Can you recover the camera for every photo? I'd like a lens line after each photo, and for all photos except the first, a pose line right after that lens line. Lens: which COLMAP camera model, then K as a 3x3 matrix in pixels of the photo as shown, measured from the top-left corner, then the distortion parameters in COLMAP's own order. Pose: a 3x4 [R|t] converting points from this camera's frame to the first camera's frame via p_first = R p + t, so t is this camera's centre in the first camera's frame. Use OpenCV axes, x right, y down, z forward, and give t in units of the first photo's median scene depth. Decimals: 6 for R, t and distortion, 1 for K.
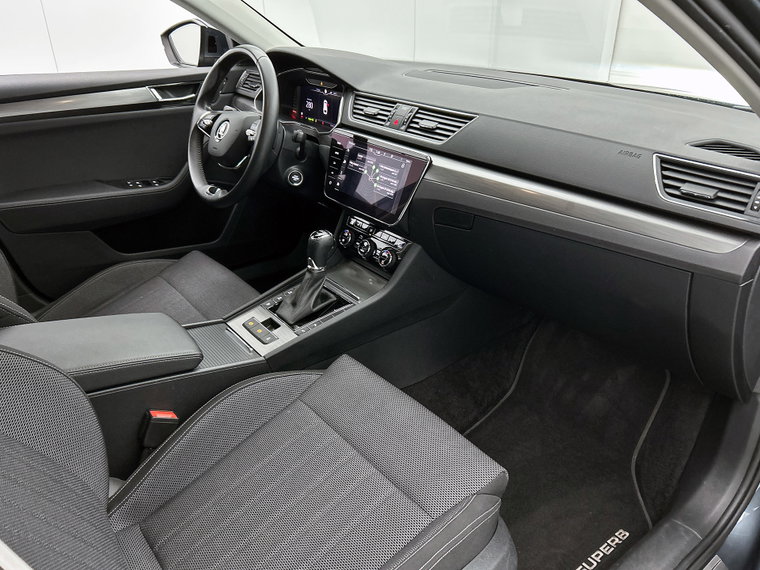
lens RADIAL K [[563.4, 0, 377.1], [0, 563.4, 287.5], [0, 0, 1]] dist [-0.002991, -0.000947]
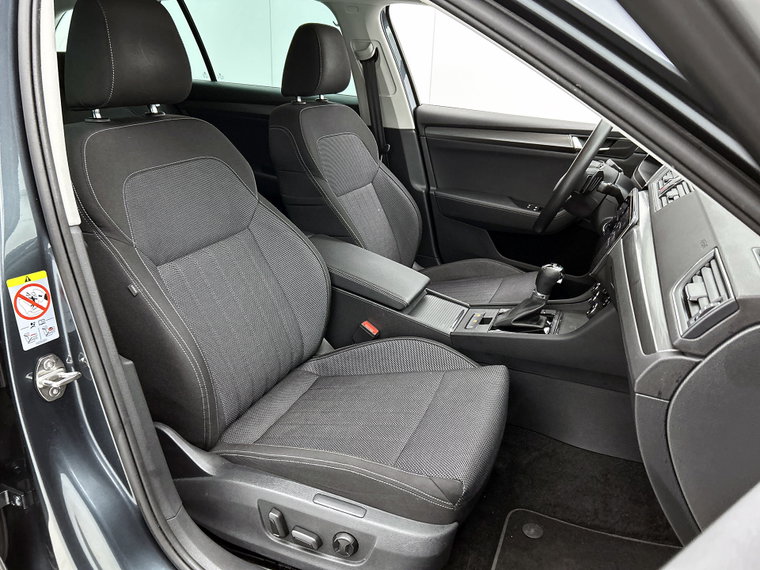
lens RADIAL K [[563.4, 0, 380.1], [0, 563.4, 285.9], [0, 0, 1]] dist [-0.002991, -0.000947]
pose [[0.489058, 0.343846, -0.801619, 0.628525], [-0.432617, 0.893639, 0.119383, -0.046038], [0.757407, 0.288409, 0.585795, 0.106630]]
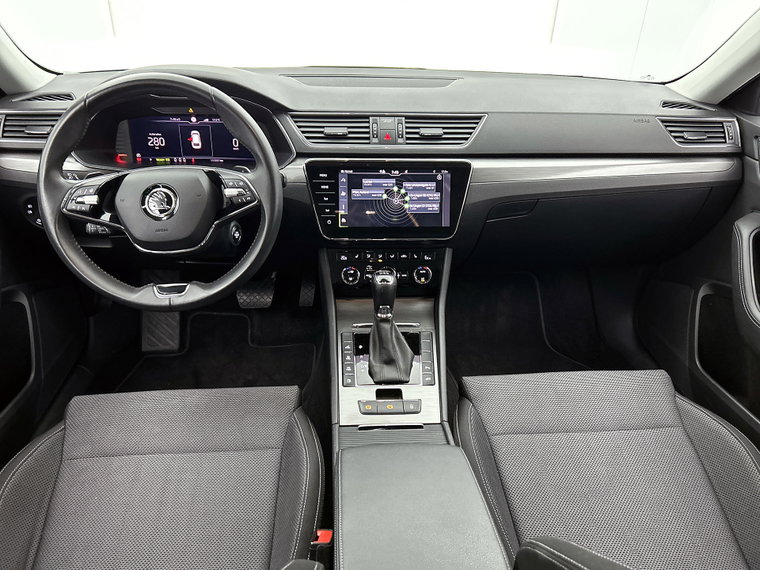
lens RADIAL K [[563.4, 0, 383.4], [0, 563.4, 283.6], [0, 0, 1]] dist [-0.002991, -0.000947]
pose [[0.579320, -0.416522, 0.700641, -0.719670], [0.357469, 0.902333, 0.240855, -0.294330], [-0.732533, 0.110925, 0.671633, 0.384933]]
